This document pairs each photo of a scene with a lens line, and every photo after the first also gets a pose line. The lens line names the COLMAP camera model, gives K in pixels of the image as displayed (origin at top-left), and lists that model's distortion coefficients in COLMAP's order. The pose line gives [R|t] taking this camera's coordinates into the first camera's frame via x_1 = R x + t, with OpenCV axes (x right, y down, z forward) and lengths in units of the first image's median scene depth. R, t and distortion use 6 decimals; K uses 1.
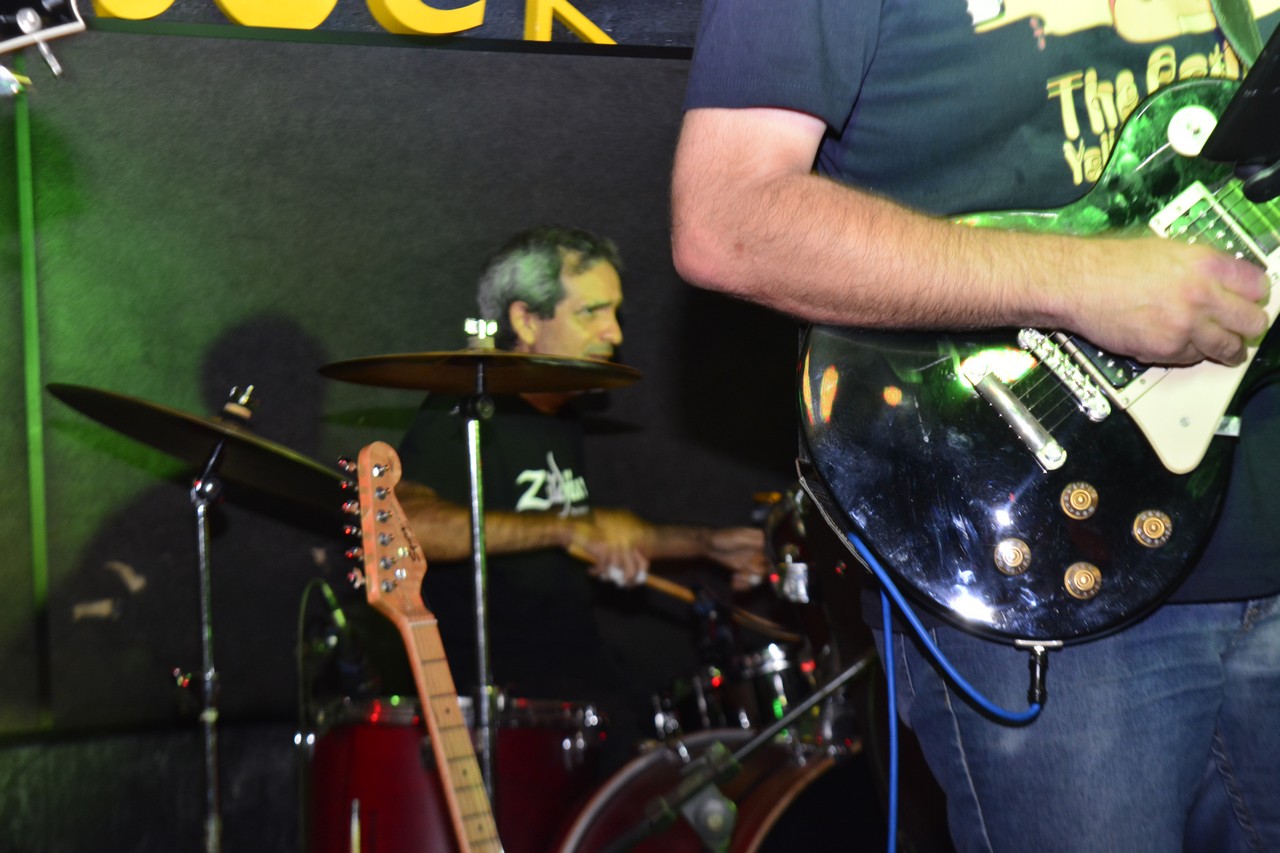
lens RADIAL K [[2931.1, 0, 638.6], [0, 2931.1, 460.8], [0, 0, 1]] dist [0.093640, -0.203643]
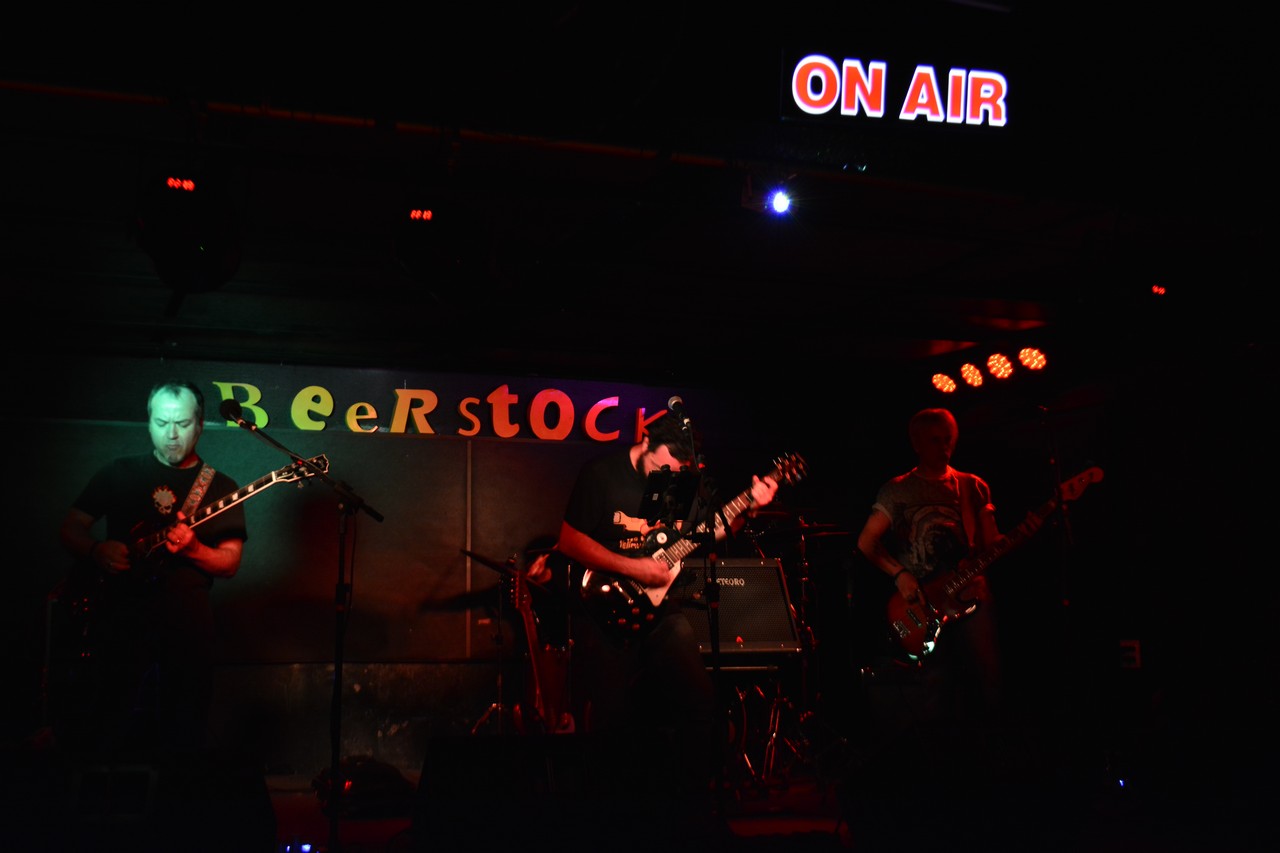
lens RADIAL K [[1490.8, 0, 636.7], [0, 1490.8, 452.0], [0, 0, 1]] dist [-0.064278, -0.003235]
pose [[0.989412, 0.018170, -0.143991, 0.209357], [-0.031307, 0.995494, -0.089505, 0.006799], [0.141716, 0.093066, 0.985523, -0.592872]]
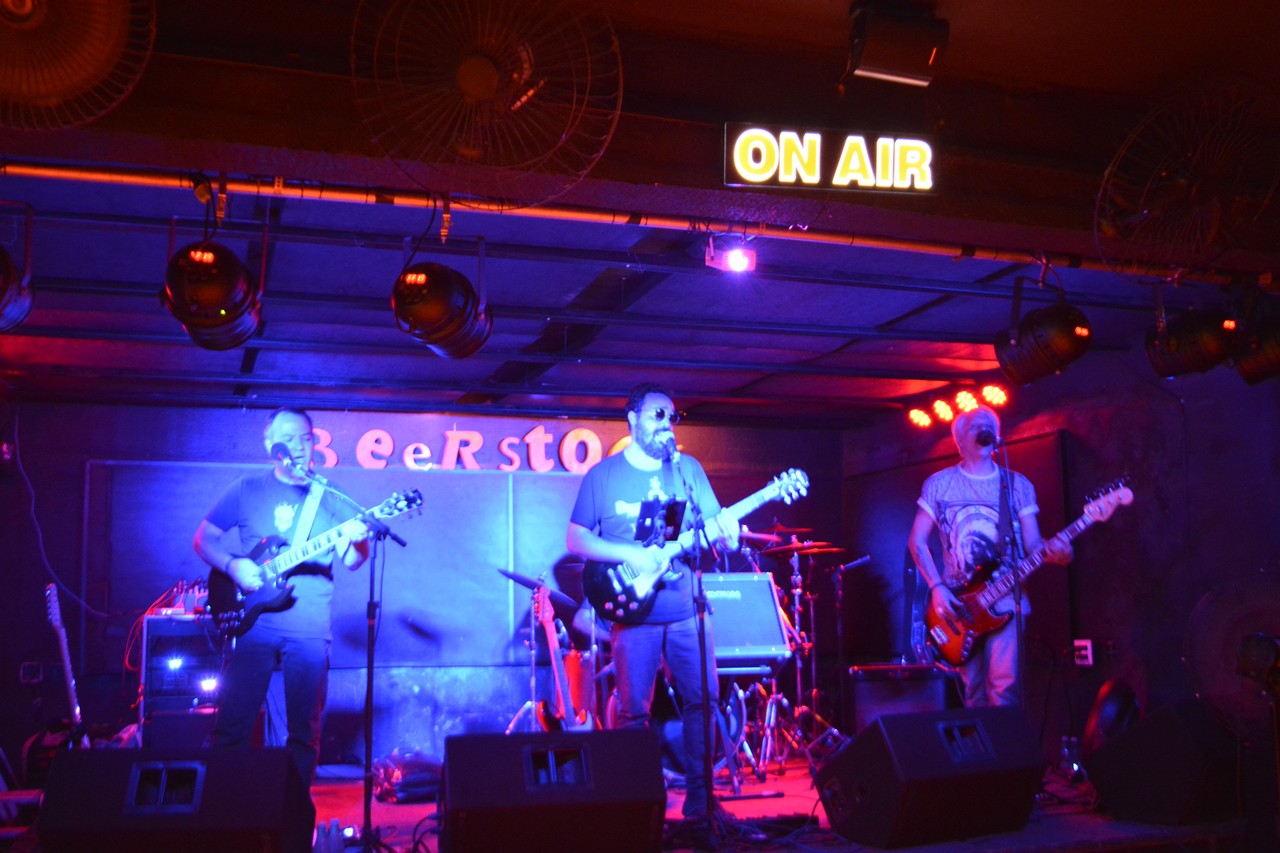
lens RADIAL K [[1269.4, 0, 639.9], [0, 1269.4, 464.5], [0, 0, 1]] dist [-0.081439, -0.000839]
pose [[0.983631, -0.000434, -0.180195, 0.245553], [-0.018333, 0.994567, -0.102474, 0.003213], [0.179261, 0.104100, 0.978278, -0.561466]]
